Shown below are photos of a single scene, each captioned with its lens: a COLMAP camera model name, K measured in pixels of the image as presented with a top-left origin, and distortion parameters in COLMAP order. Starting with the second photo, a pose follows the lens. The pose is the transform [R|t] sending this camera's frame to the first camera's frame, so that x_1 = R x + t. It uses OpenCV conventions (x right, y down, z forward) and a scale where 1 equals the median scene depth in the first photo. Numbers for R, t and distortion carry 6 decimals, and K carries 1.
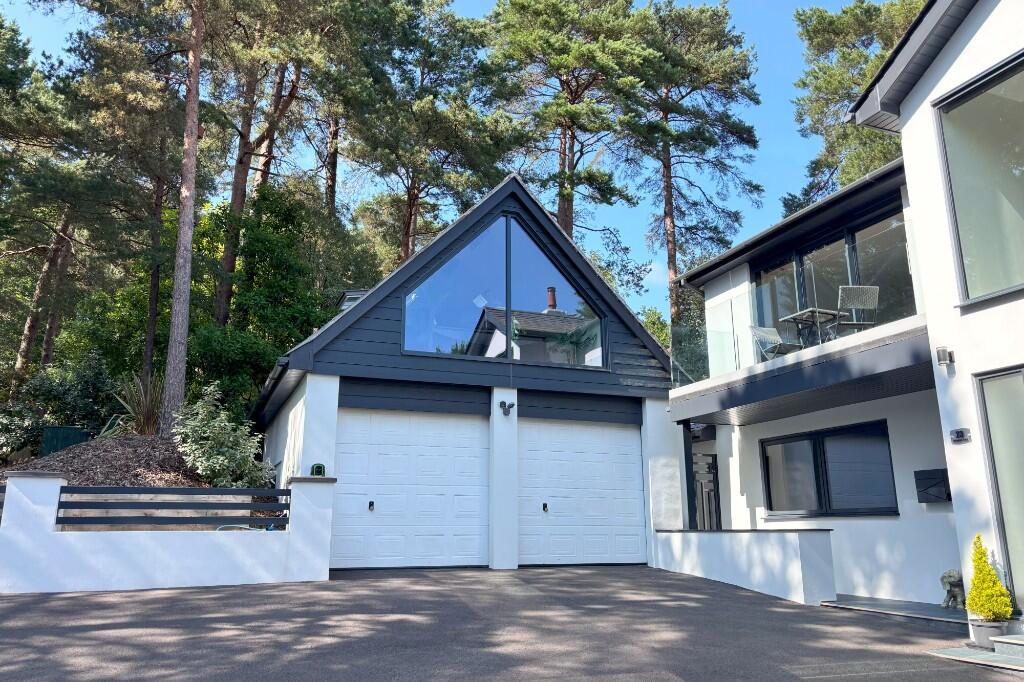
lens RADIAL K [[782.7, 0, 512.0], [0, 782.7, 341.0], [0, 0, 1]] dist [0.033246, 0.000315]
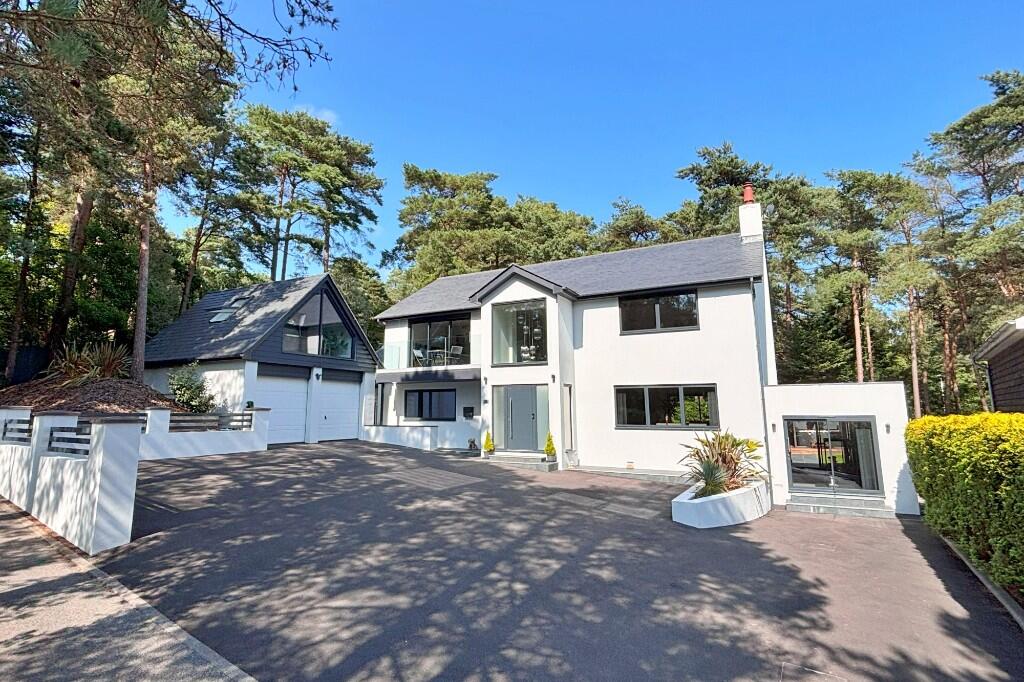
lens RADIAL K [[470.7, 0, 512.0], [0, 470.7, 341.0], [0, 0, 1]] dist [0.001034, 0.000102]
pose [[0.763204, 0.106768, 0.637276, -0.471848], [-0.156027, 0.987521, 0.021412, -0.140097], [-0.627037, -0.115774, 0.770338, -0.440478]]
